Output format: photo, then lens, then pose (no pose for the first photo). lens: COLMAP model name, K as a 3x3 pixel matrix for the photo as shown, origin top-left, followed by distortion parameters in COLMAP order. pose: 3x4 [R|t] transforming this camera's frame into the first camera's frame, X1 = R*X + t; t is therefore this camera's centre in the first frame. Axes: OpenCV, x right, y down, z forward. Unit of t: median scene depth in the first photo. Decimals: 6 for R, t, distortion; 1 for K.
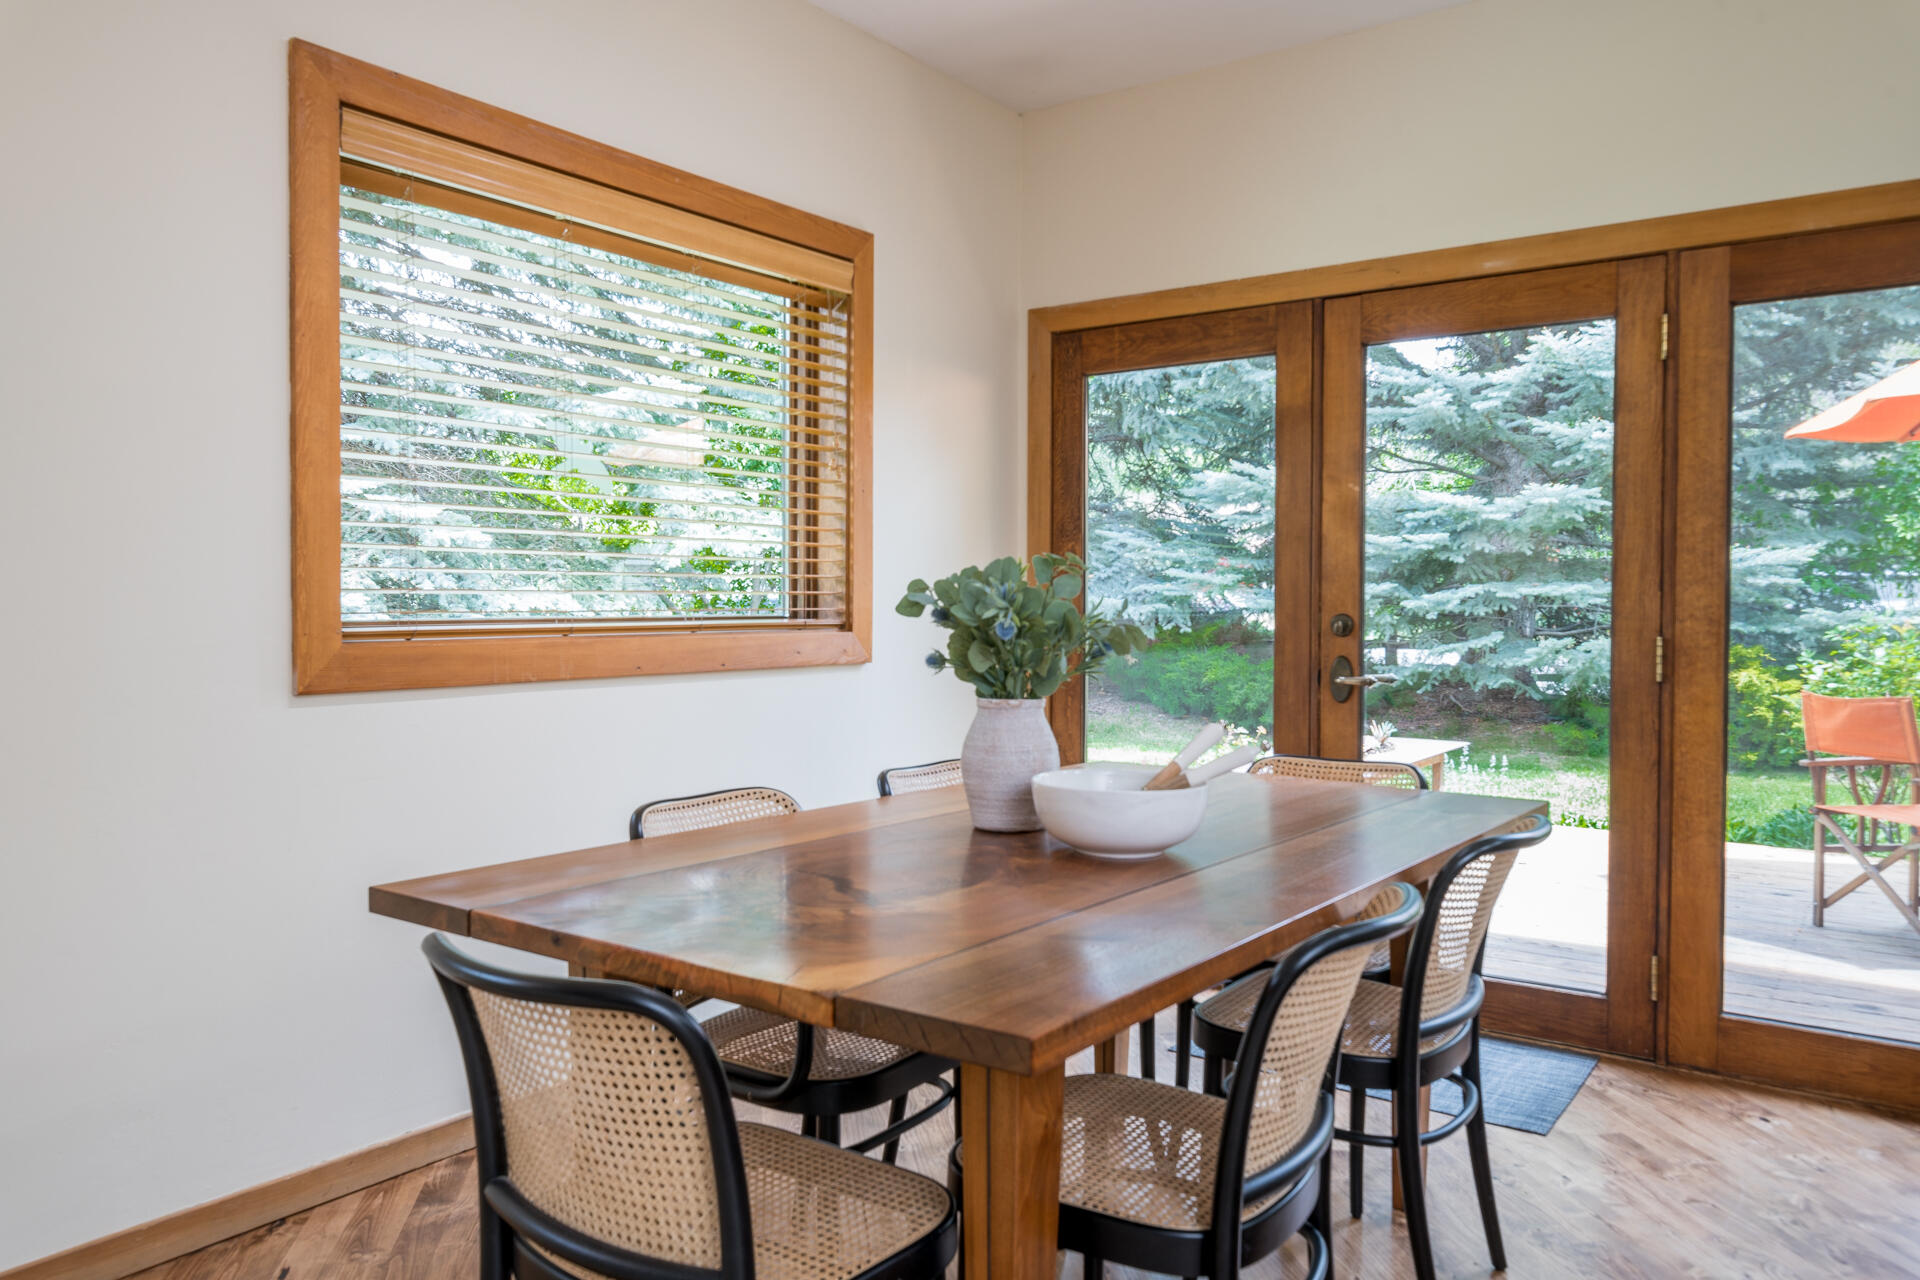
lens RADIAL K [[1357.2, 0, 960.0], [0, 1357.2, 640.0], [0, 0, 1]] dist [-0.004888, -0.001364]
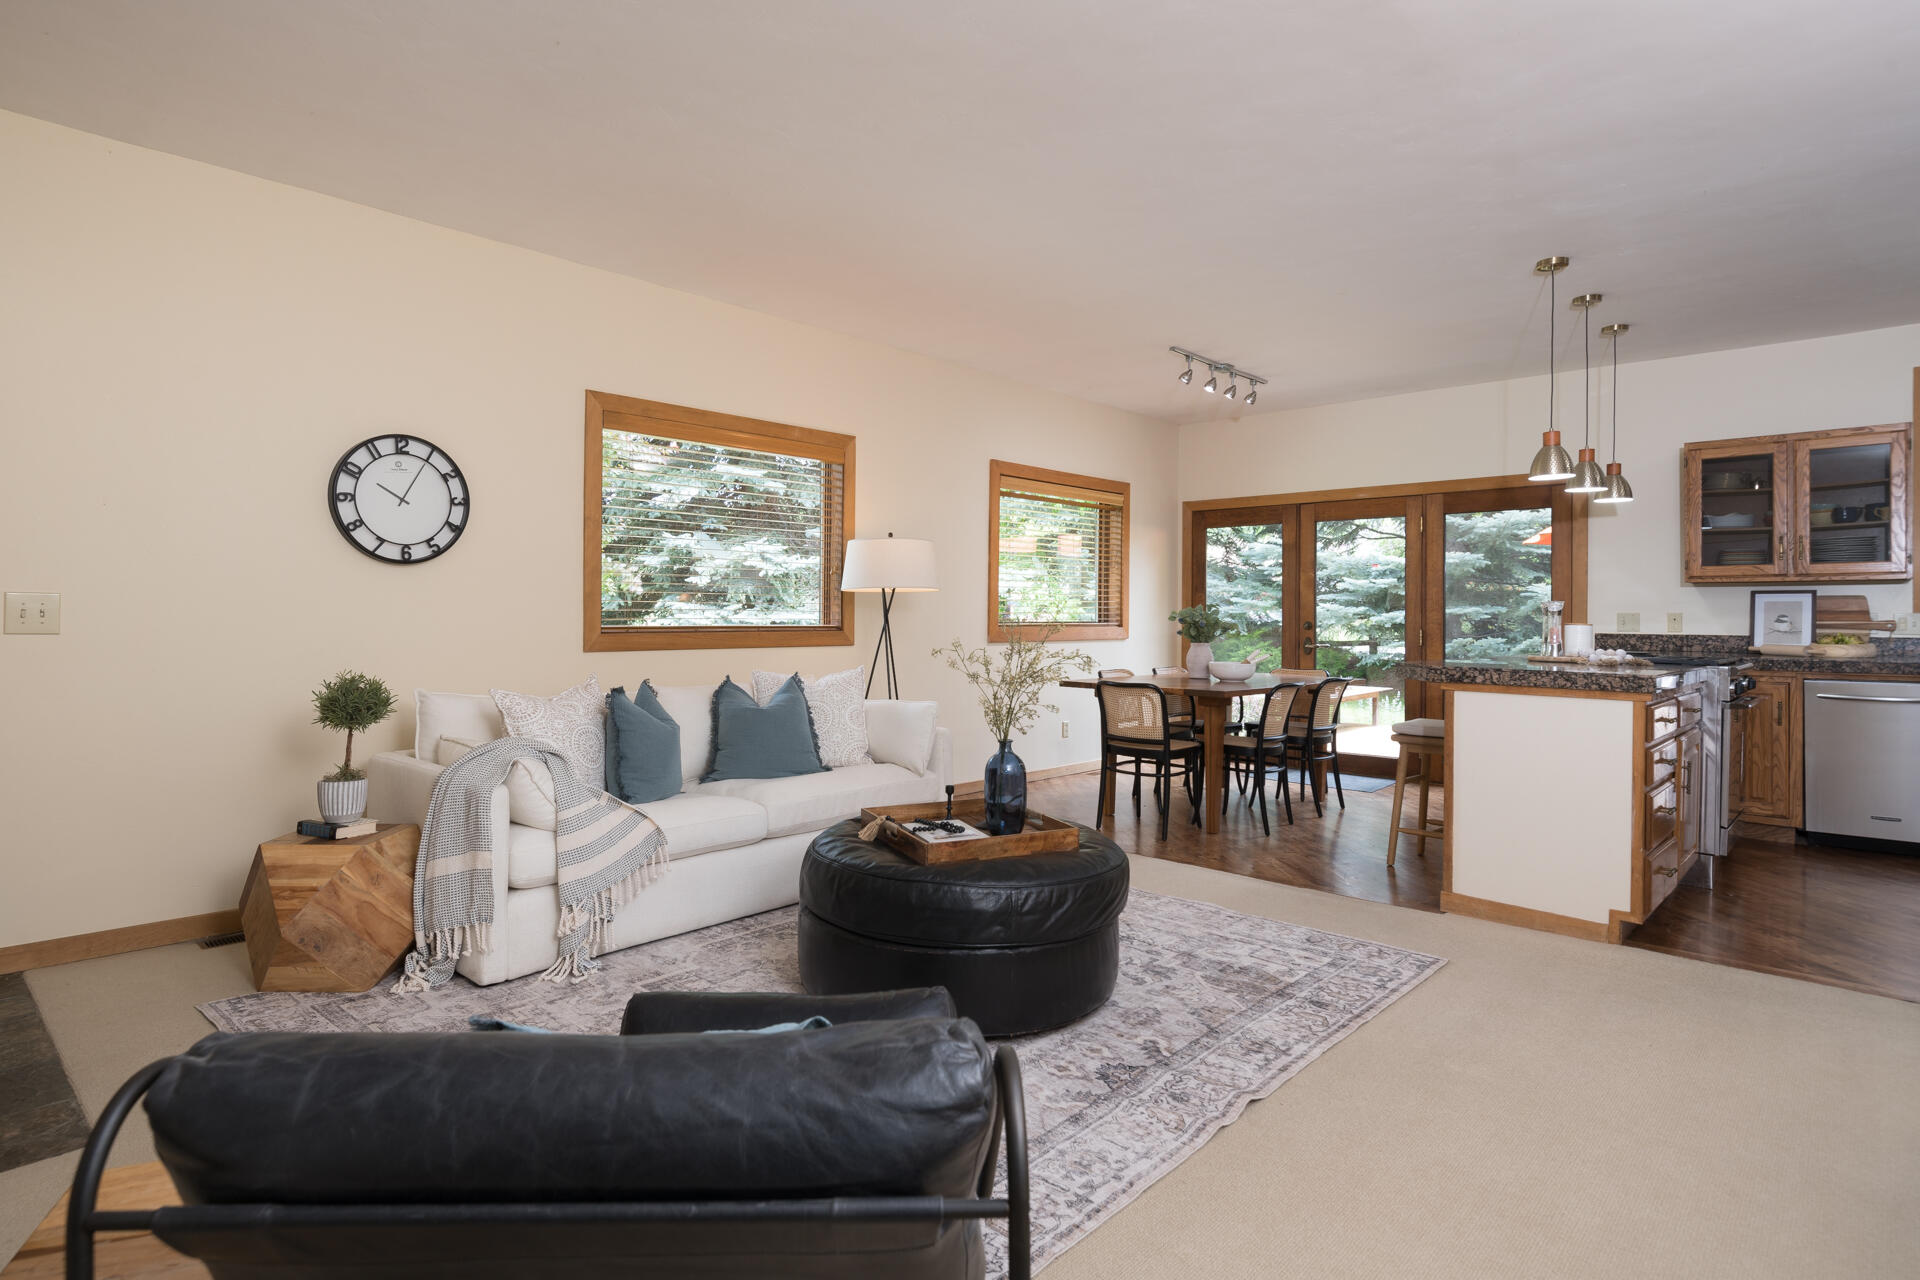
lens RADIAL K [[1022.6, 0, 923.5], [0, 1022.6, 621.1], [0, 0, 1]] dist [0.000910, 0.000005]
pose [[0.990980, 0.003211, -0.133972, -0.198586], [-0.006351, 0.999715, -0.023013, 0.031185], [0.133860, 0.023656, 0.990718, -1.097303]]
